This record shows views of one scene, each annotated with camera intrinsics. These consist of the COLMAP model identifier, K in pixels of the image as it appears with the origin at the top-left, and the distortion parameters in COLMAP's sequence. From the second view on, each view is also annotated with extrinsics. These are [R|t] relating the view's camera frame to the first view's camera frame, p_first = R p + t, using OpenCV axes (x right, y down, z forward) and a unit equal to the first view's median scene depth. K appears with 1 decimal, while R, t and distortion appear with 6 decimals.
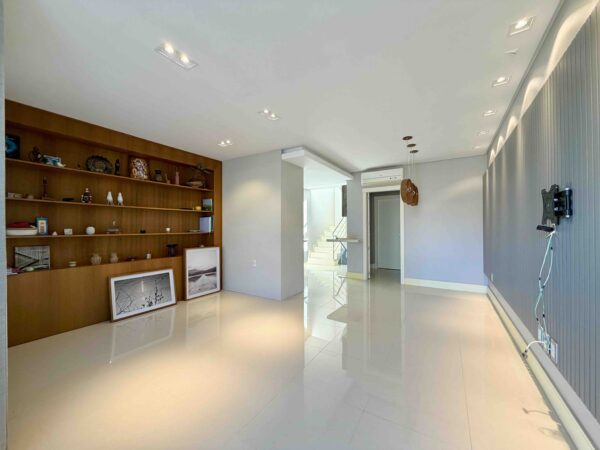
lens RADIAL K [[238.4, 0, 296.3], [0, 238.4, 225.4], [0, 0, 1]] dist [0.002768, 0.000478]
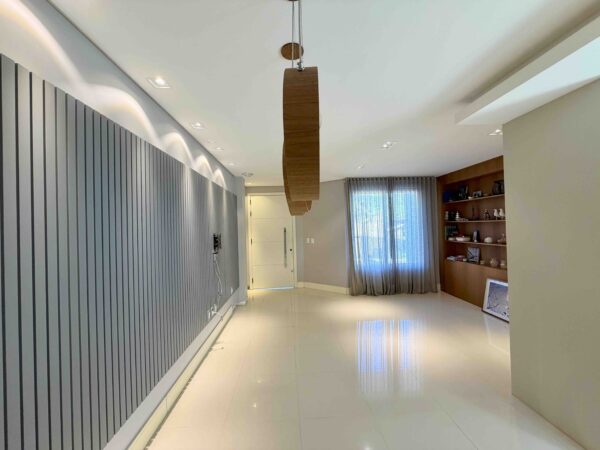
lens RADIAL K [[238.4, 0, 298.4], [0, 238.4, 225.4], [0, 0, 1]] dist [0.002768, 0.000478]
pose [[-0.813112, 0.014363, -0.581930, 0.593991], [0.031366, 0.999324, -0.019162, -0.051983], [0.581262, -0.033834, -0.813013, 1.113501]]
